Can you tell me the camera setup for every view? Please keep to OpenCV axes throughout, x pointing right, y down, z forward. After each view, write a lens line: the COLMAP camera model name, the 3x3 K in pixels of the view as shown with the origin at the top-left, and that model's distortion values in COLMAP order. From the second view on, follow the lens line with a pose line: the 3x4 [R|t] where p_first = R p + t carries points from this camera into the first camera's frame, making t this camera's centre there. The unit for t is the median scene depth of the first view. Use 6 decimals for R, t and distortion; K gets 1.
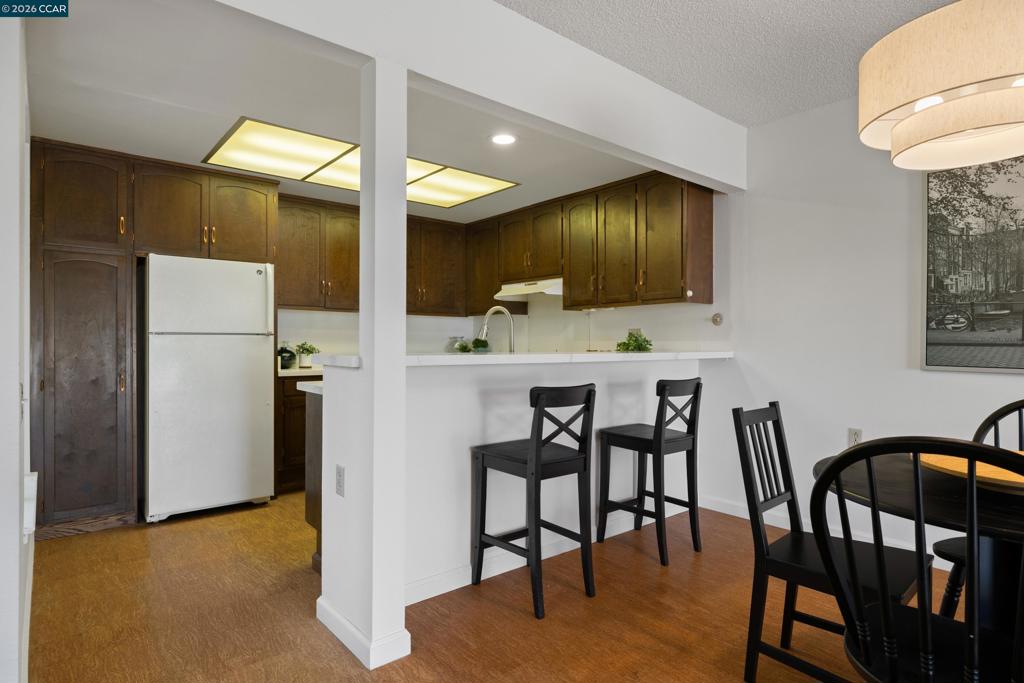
lens RADIAL K [[554.5, 0, 508.5], [0, 554.5, 340.7], [0, 0, 1]] dist [0.003364, -0.001325]
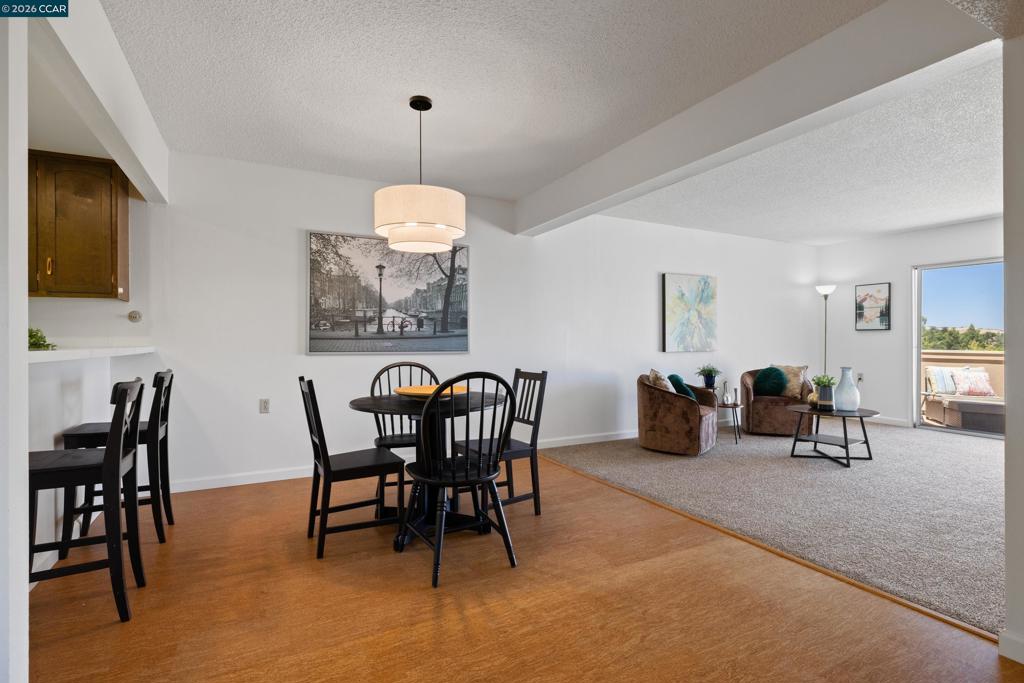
lens RADIAL K [[497.5, 0, 511.6], [0, 497.5, 338.5], [0, 0, 1]] dist [-0.001983, 0.000864]
pose [[0.208076, 0.001335, 0.978112, -0.468440], [0.002949, 0.999994, -0.001993, 0.008980], [-0.978108, 0.003299, 0.208071, 0.116764]]
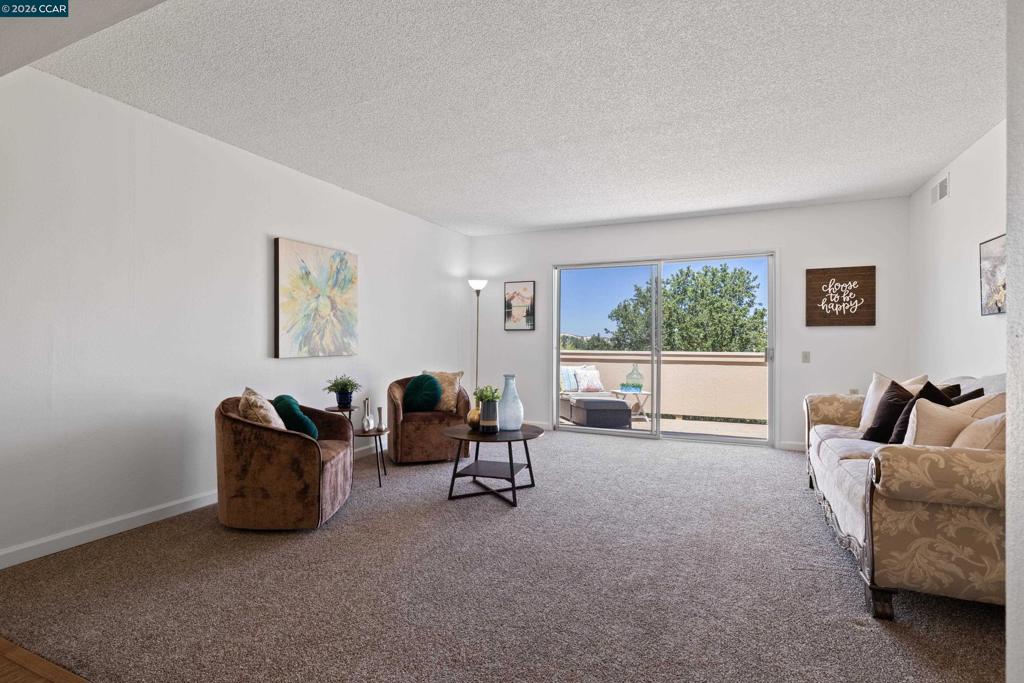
lens RADIAL K [[497.5, 0, 511.0], [0, 497.5, 342.4], [0, 0, 1]] dist [-0.001983, 0.000864]
pose [[-0.435296, -0.005893, 0.900268, 0.122718], [-0.001156, 0.999981, 0.005987, 0.010677], [-0.900286, 0.001565, -0.435295, -0.039314]]
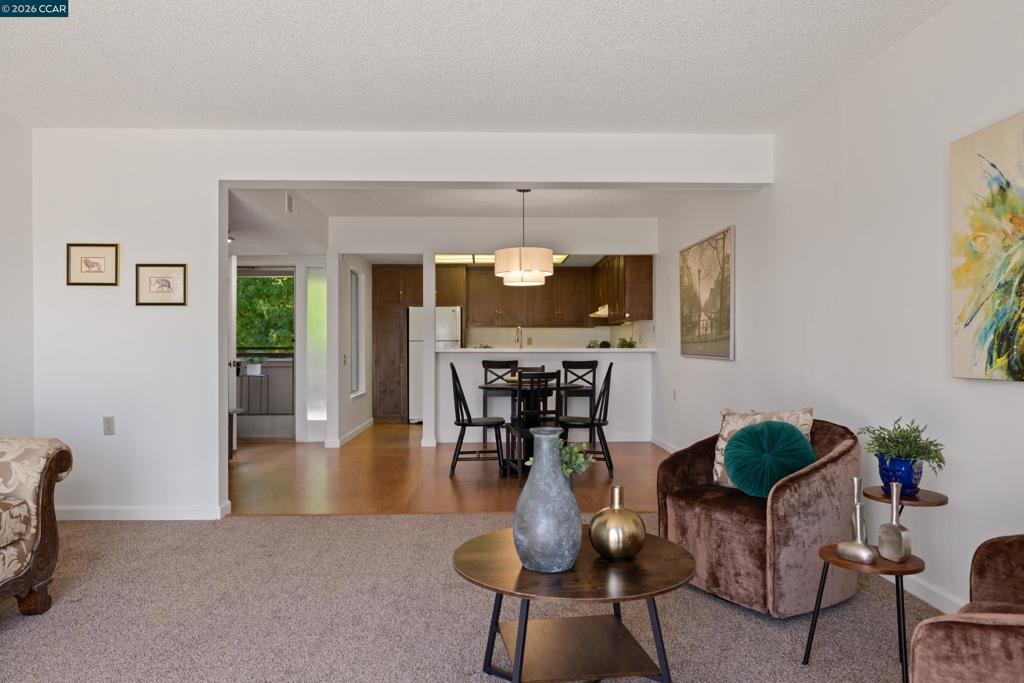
lens RADIAL K [[693.6, 0, 491.2], [0, 693.6, 343.3], [0, 0, 1]] dist [0.001891, 0.000134]
pose [[0.771780, -0.007830, -0.635842, 1.553000], [0.005394, 0.999969, -0.005766, 0.016162], [0.635867, 0.001020, 0.771798, -1.086930]]
